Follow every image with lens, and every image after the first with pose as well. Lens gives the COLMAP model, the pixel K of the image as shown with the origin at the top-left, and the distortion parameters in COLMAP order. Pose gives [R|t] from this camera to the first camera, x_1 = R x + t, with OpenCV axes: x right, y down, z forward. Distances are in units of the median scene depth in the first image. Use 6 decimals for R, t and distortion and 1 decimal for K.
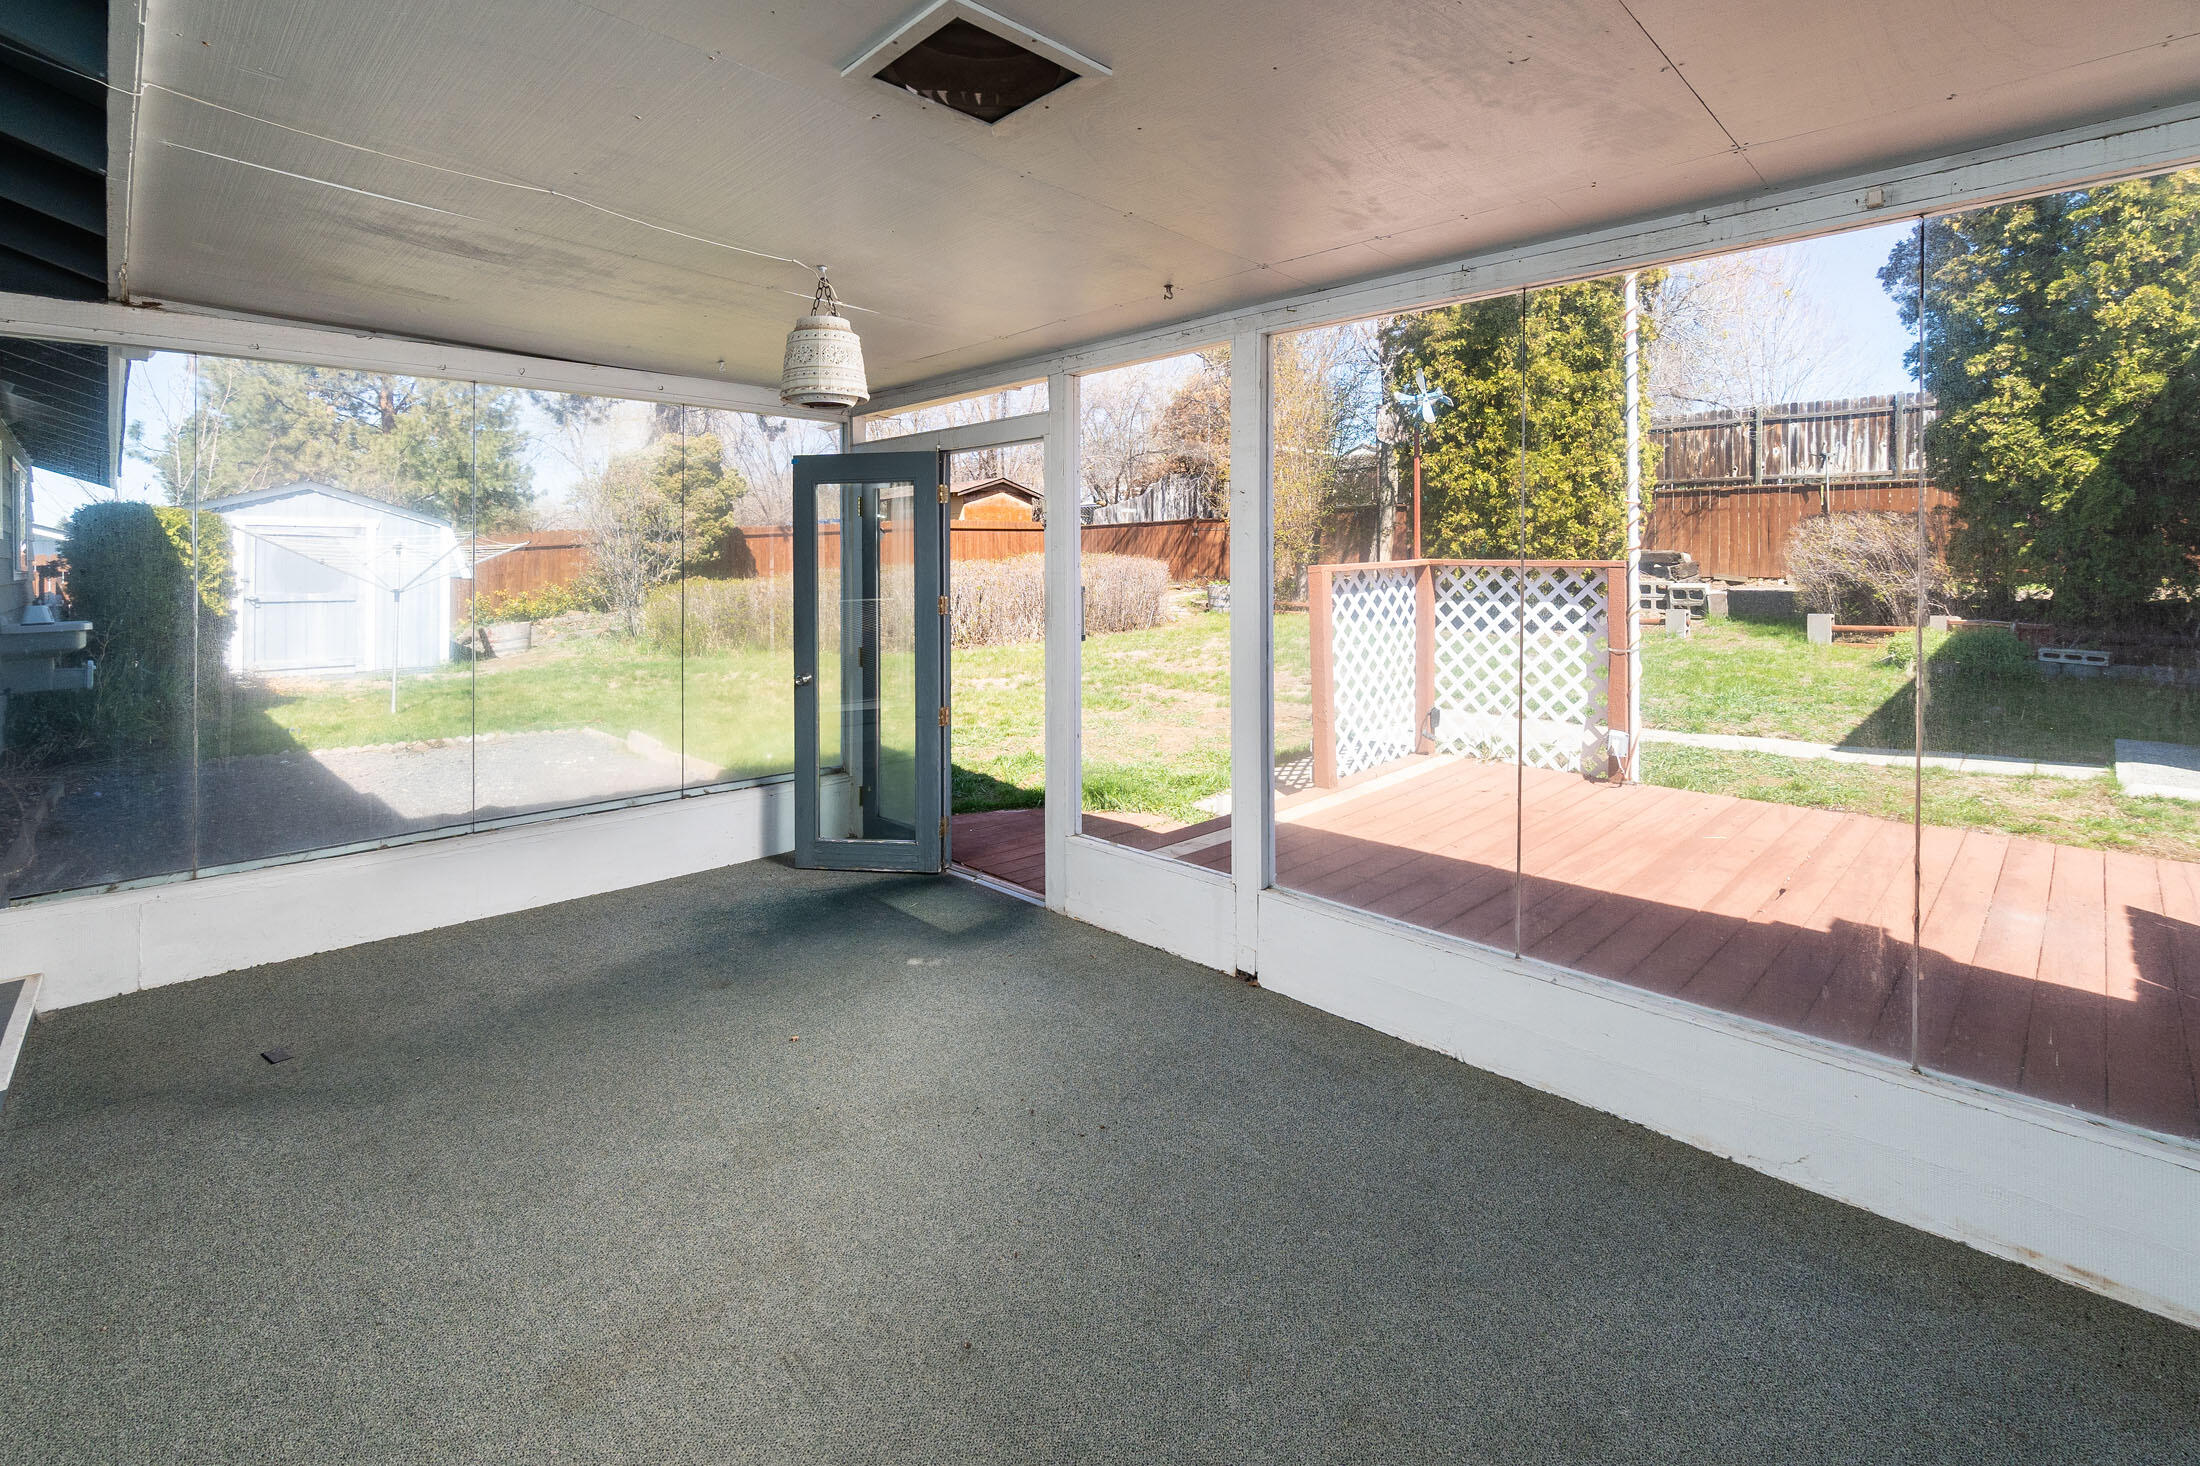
lens RADIAL K [[1018.3, 0, 1096.7], [0, 1018.3, 559.2], [0, 0, 1]] dist [0.002567, 0.000242]
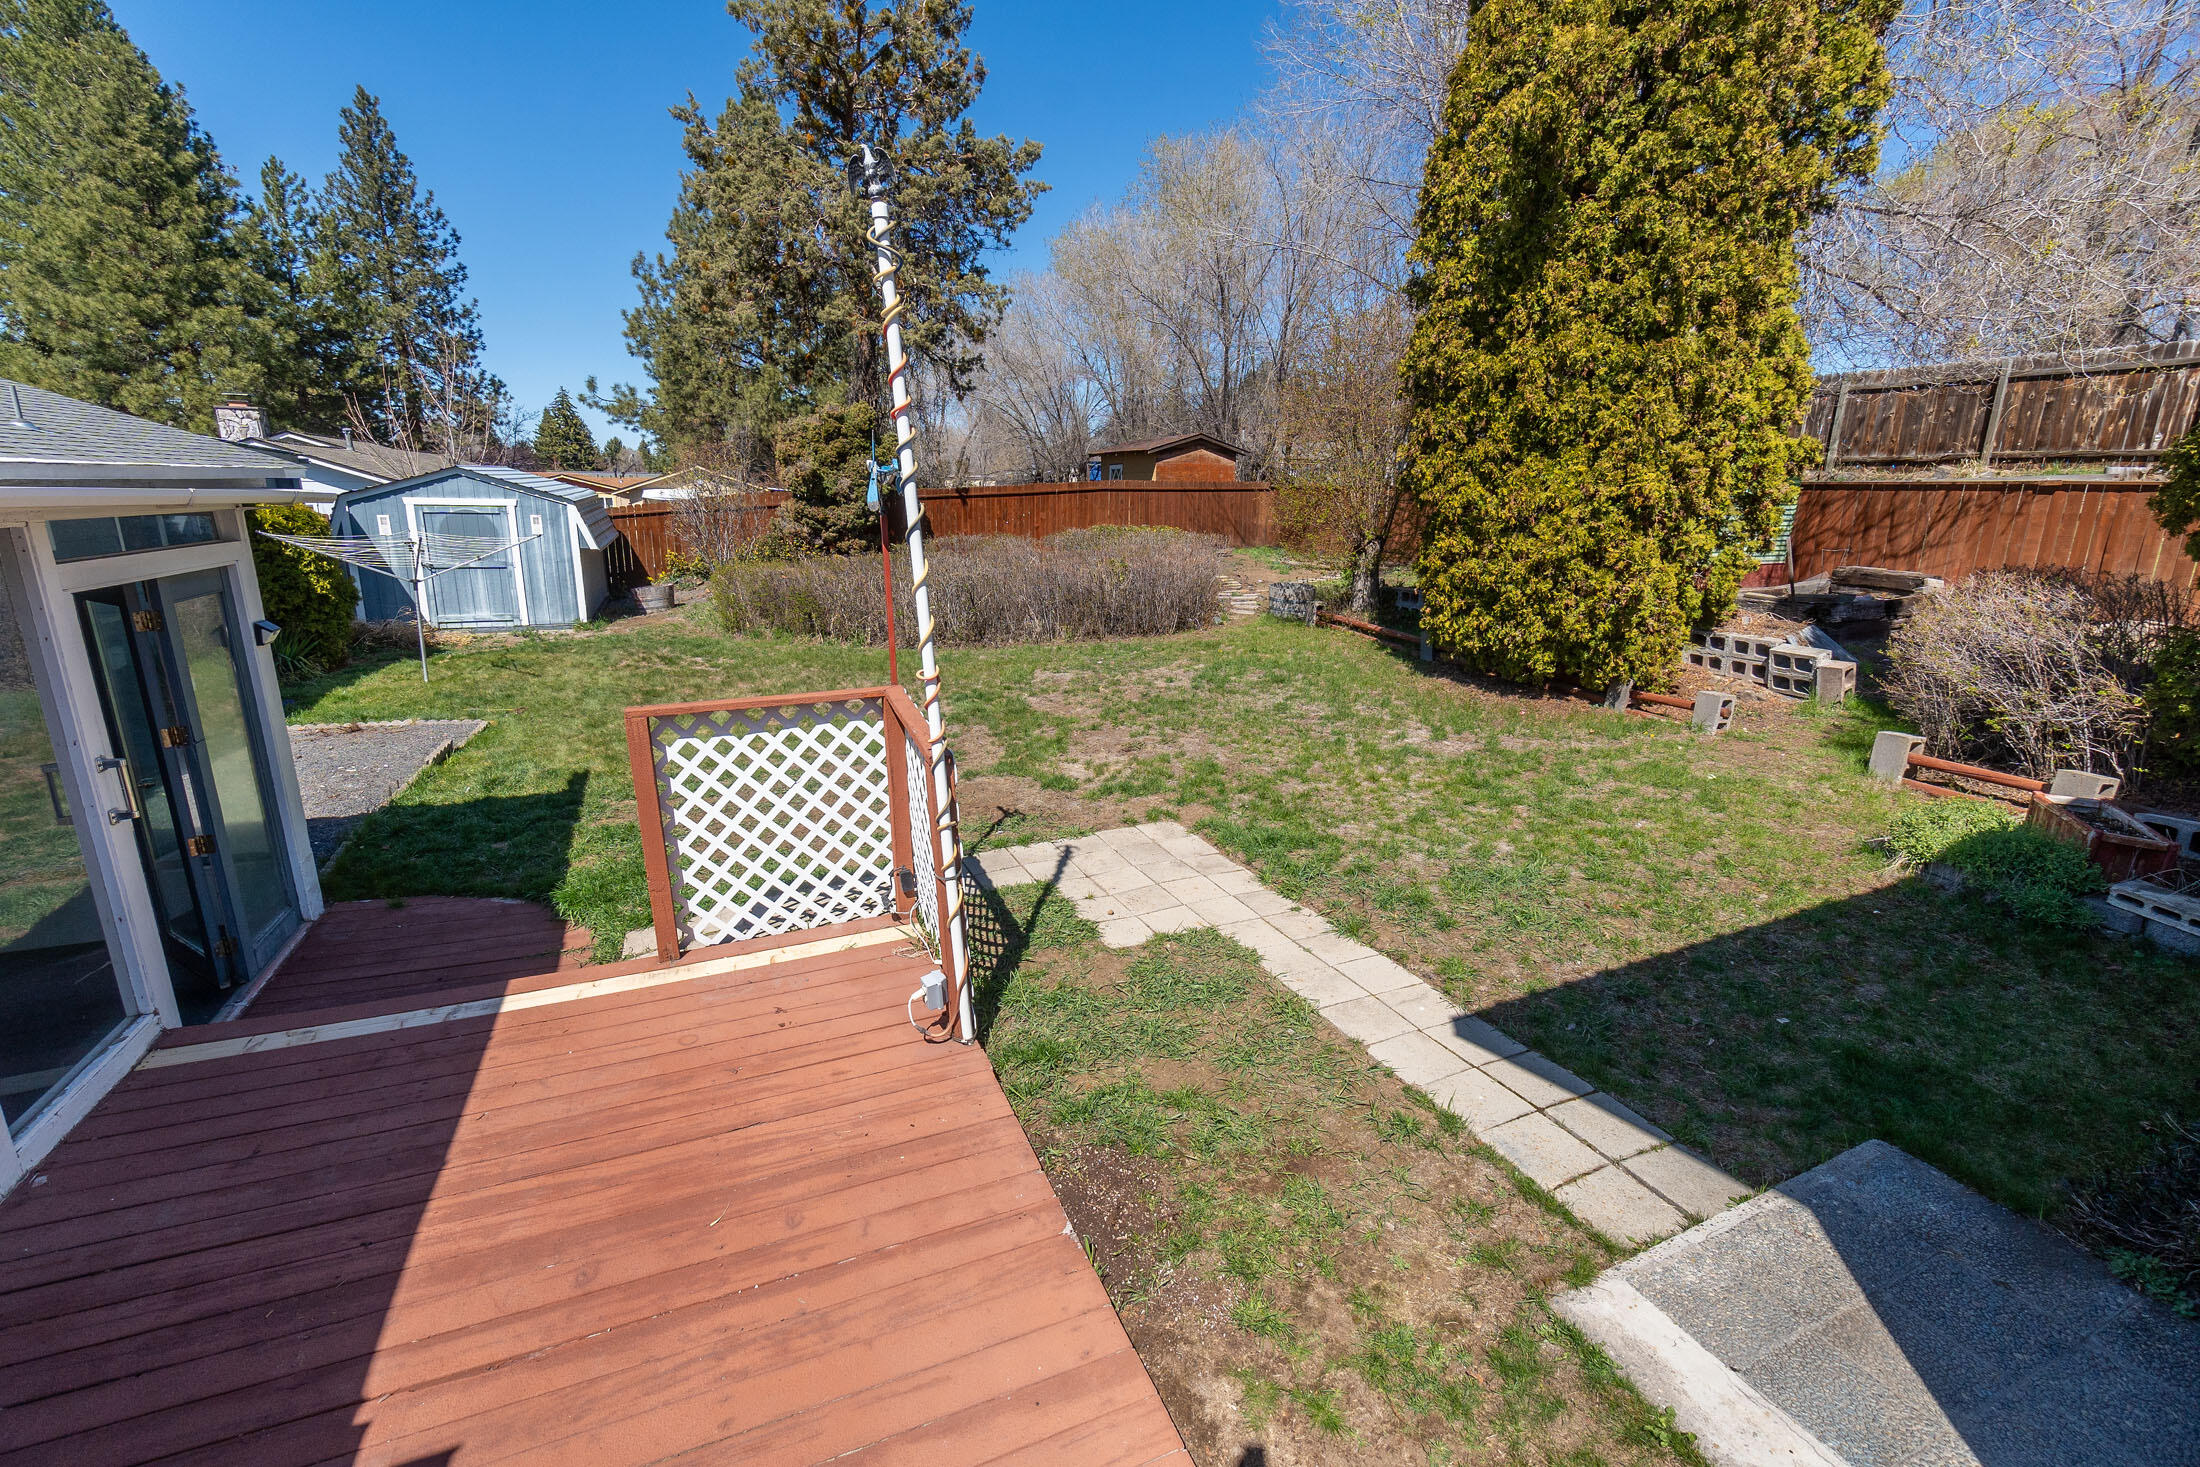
lens RADIAL K [[949.6, 0, 1100.0], [0, 949.6, 733.5], [0, 0, 1]] dist [0.000238, -0.000199]
pose [[0.929563, 0.113452, -0.350774, 0.387350], [-0.020431, 0.965862, 0.258250, -0.084156], [0.368098, -0.232893, 0.900147, 0.219429]]
